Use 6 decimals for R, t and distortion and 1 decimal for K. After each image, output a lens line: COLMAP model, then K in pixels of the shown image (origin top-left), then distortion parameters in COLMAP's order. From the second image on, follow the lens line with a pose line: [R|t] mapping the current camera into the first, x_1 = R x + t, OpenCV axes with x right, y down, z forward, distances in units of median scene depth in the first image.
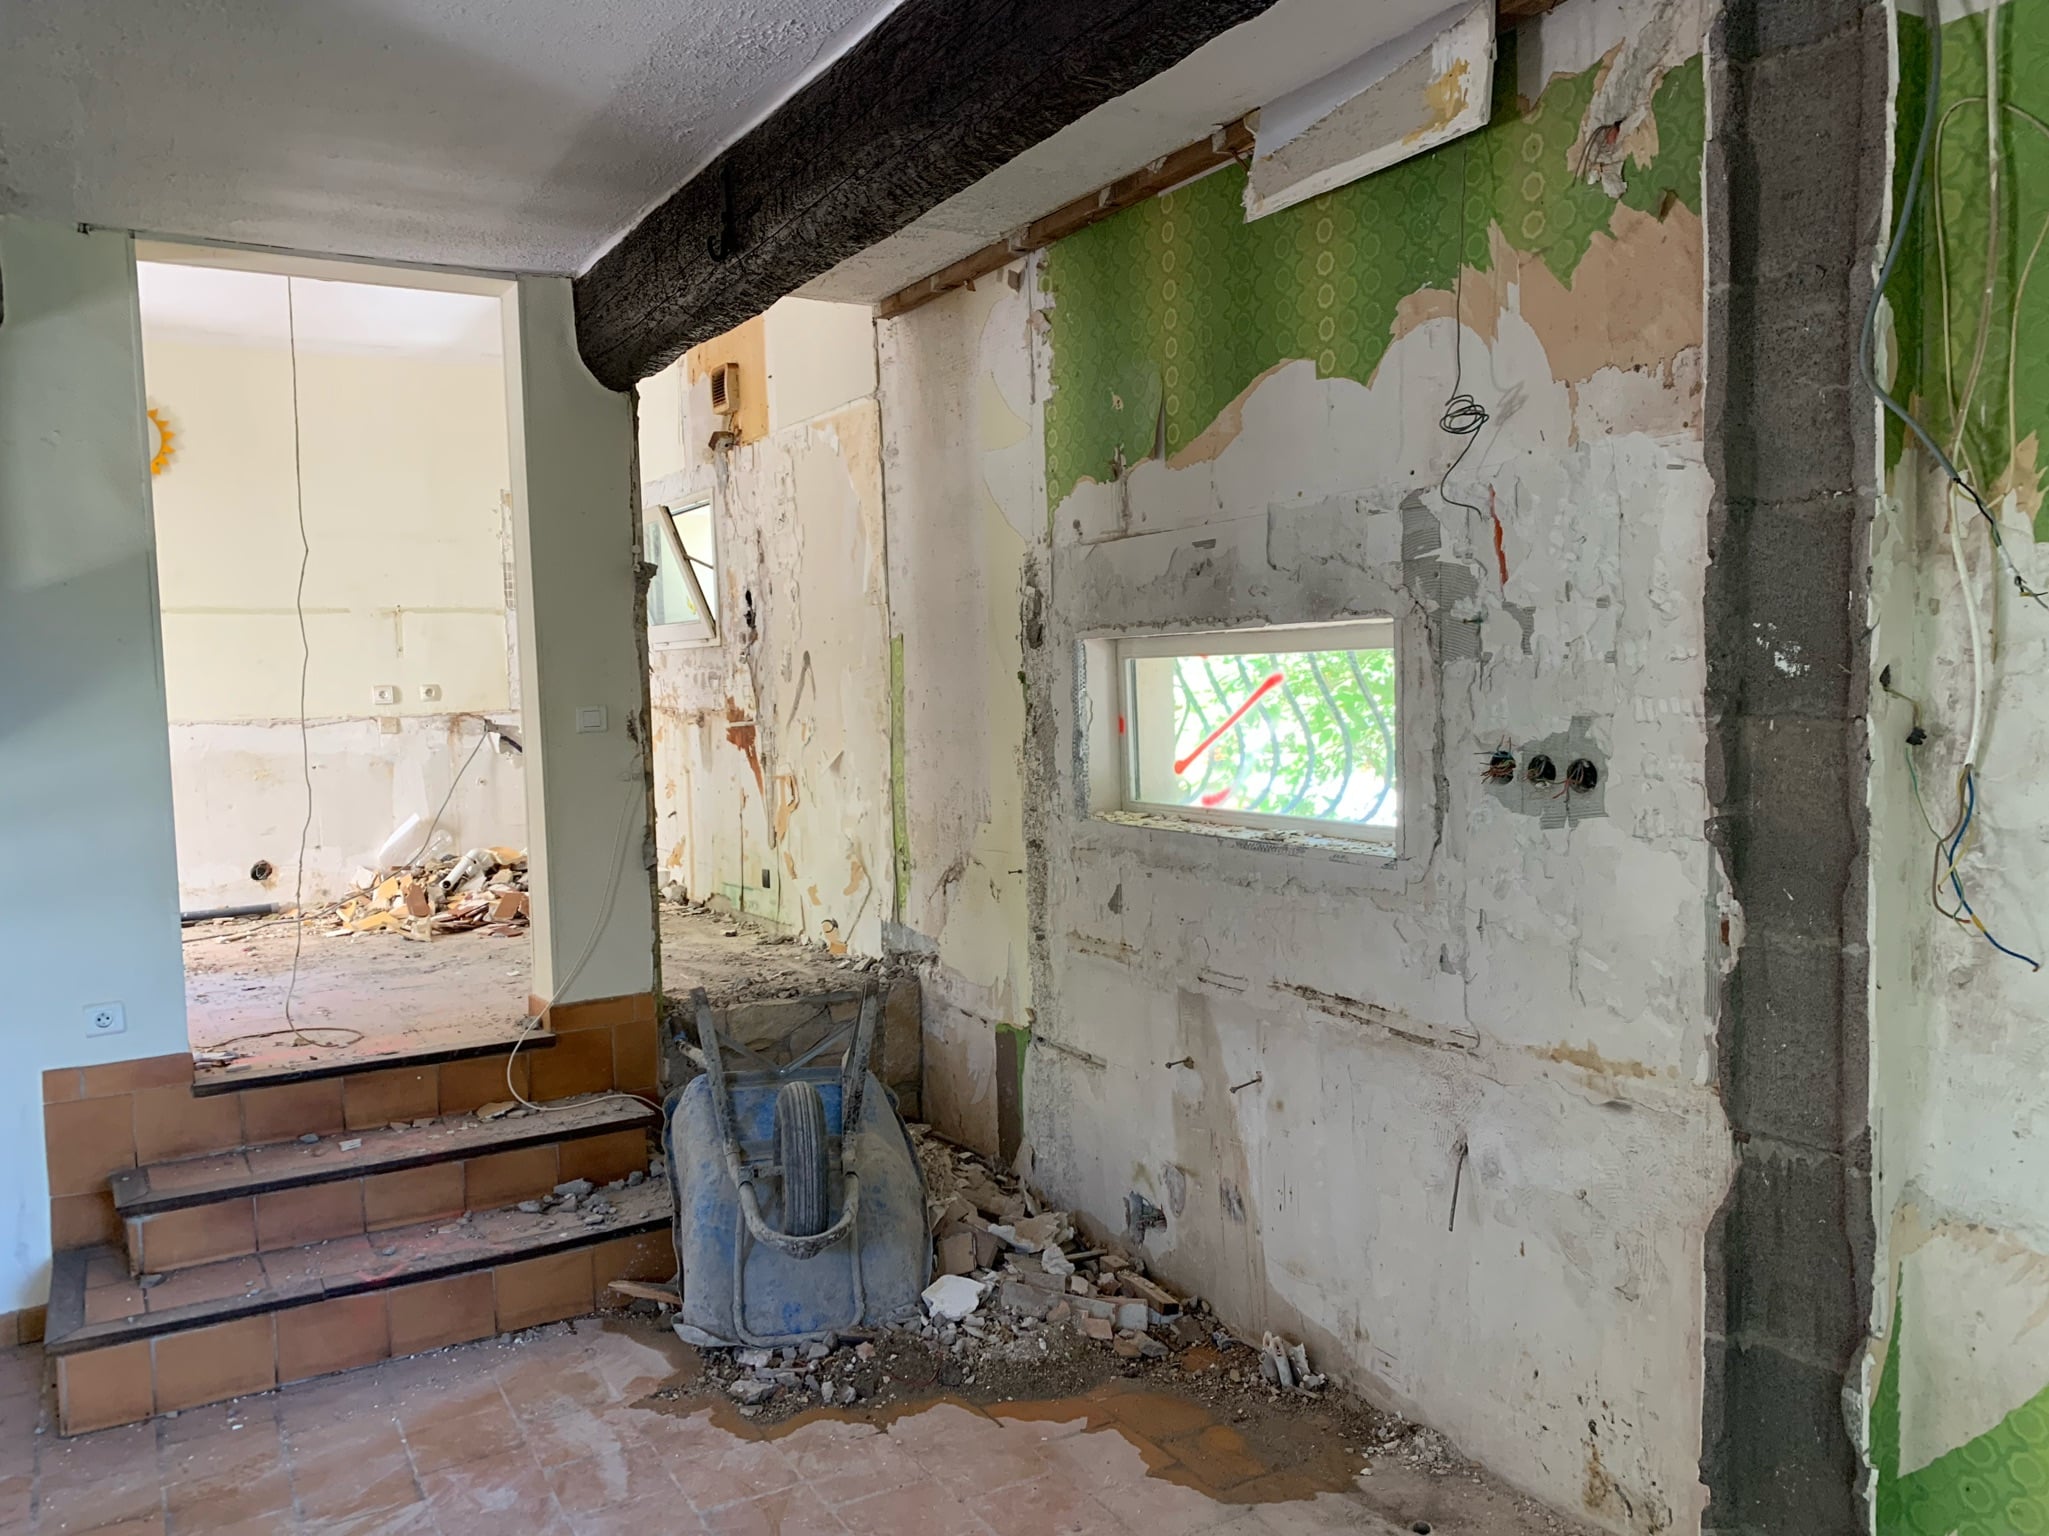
lens RADIAL K [[1579.4, 0, 1024.5], [0, 1579.4, 768.0], [0, 0, 1]] dist [0.011808, 0.004164]
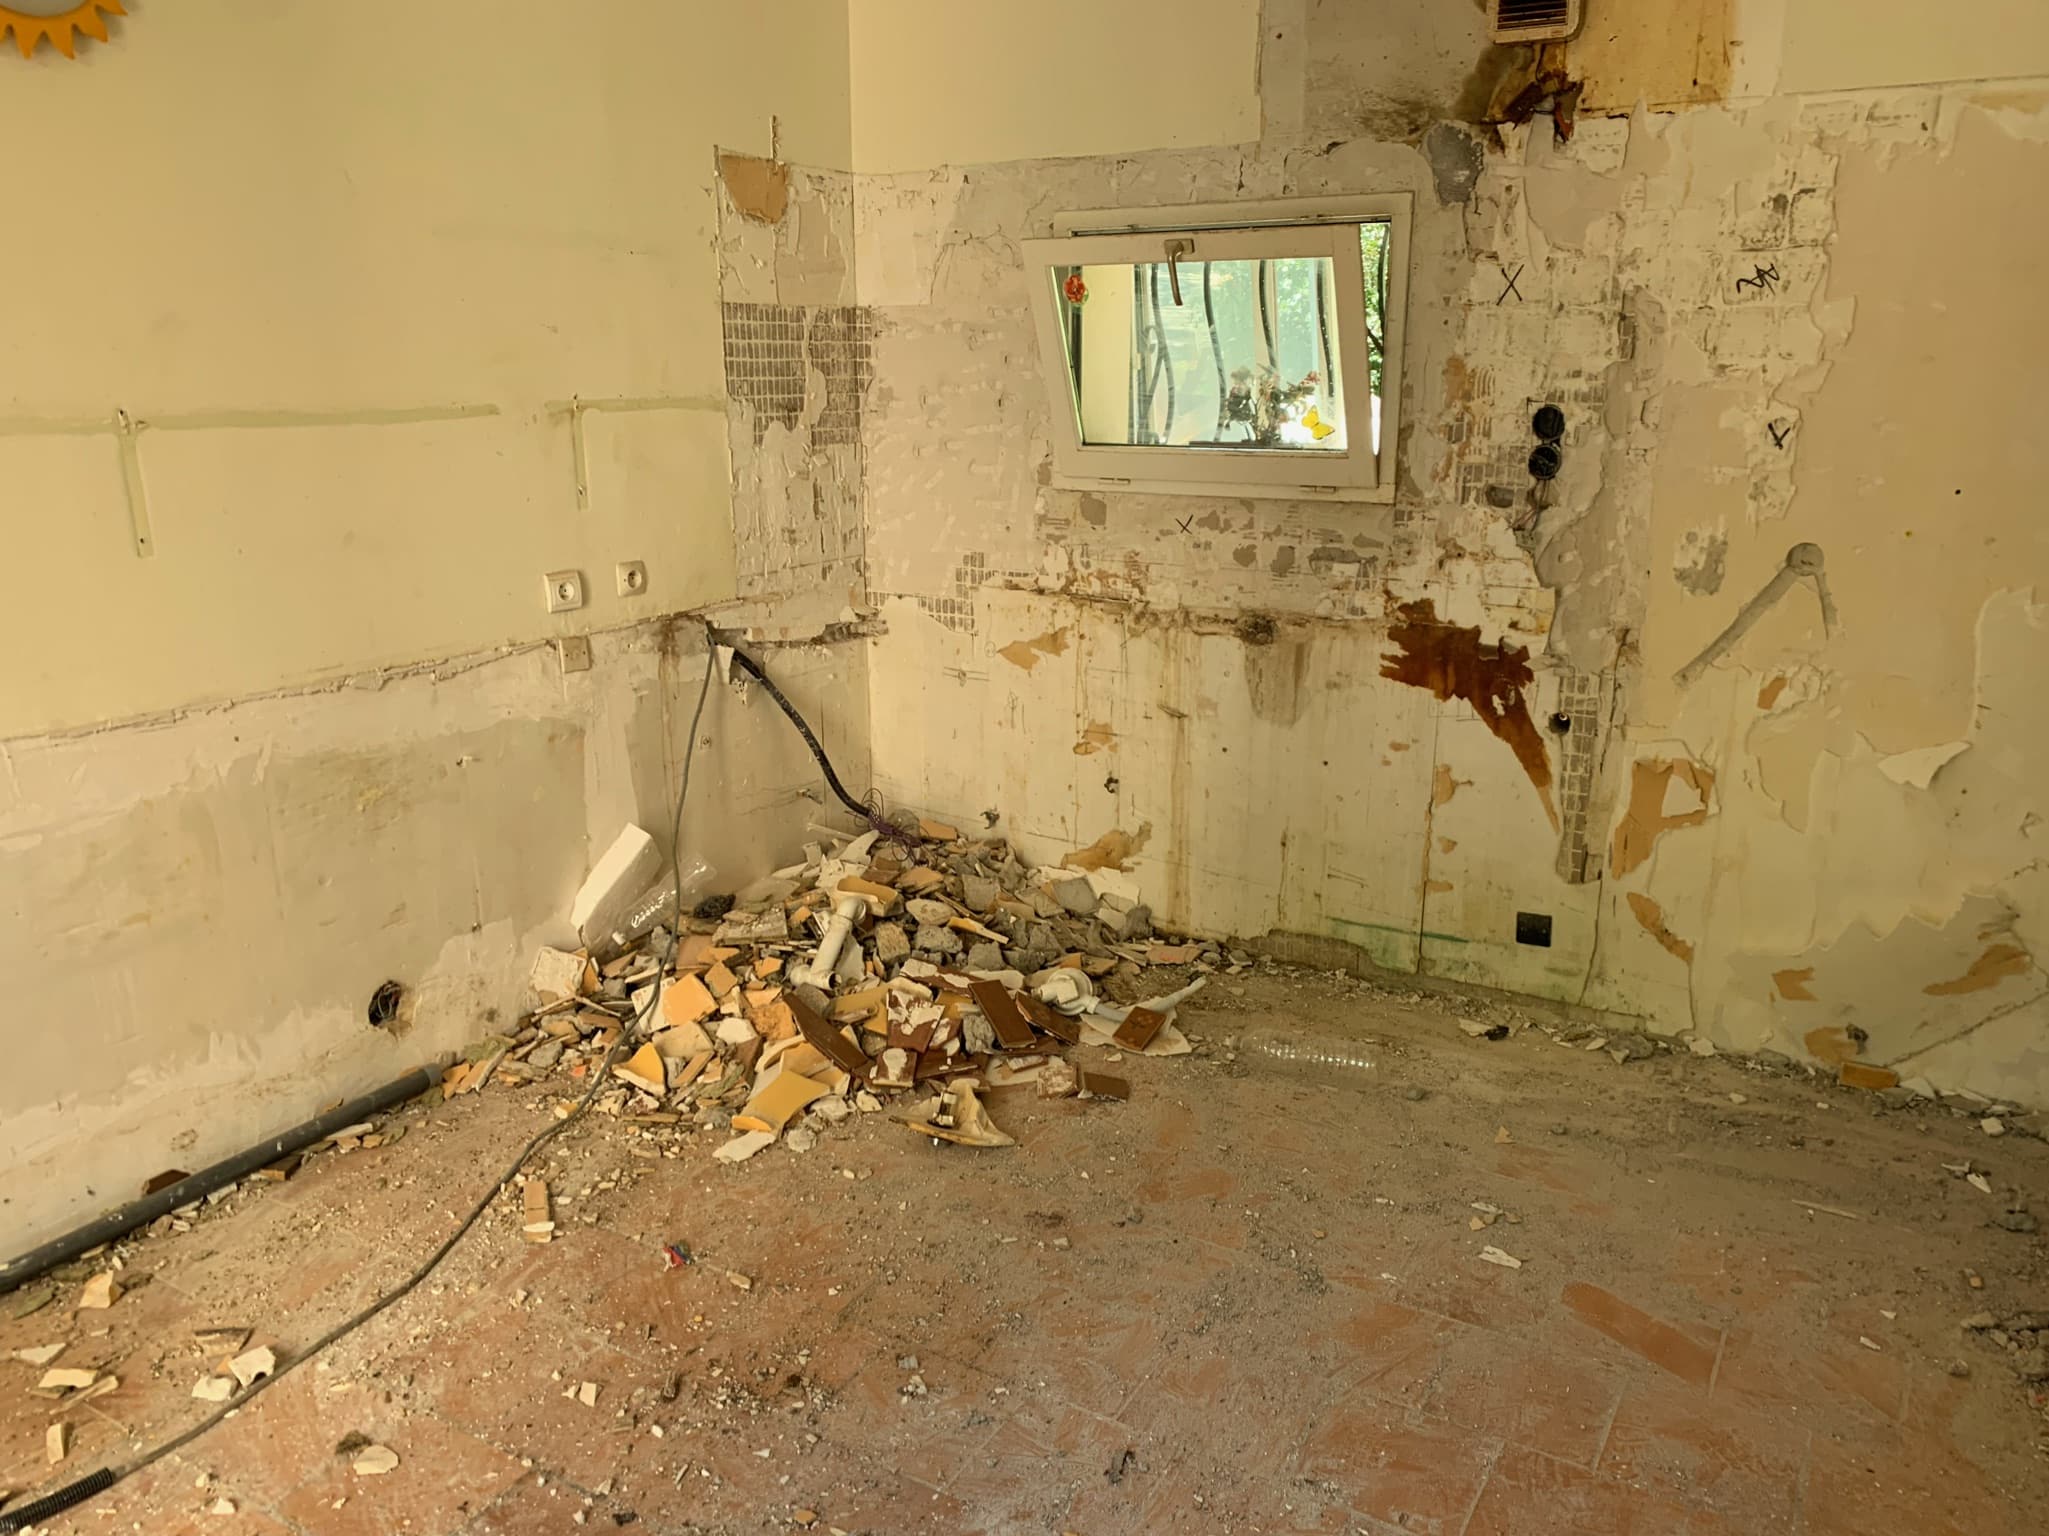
lens RADIAL K [[1594.0, 0, 1024.5], [0, 1594.0, 768.0], [0, 0, 1]] dist [0.009659, 0.002229]
pose [[0.893256, -0.090381, 0.440369, -0.514686], [0.007169, 0.982321, 0.187068, -0.085468], [-0.449491, -0.163943, 0.878112, 0.528839]]
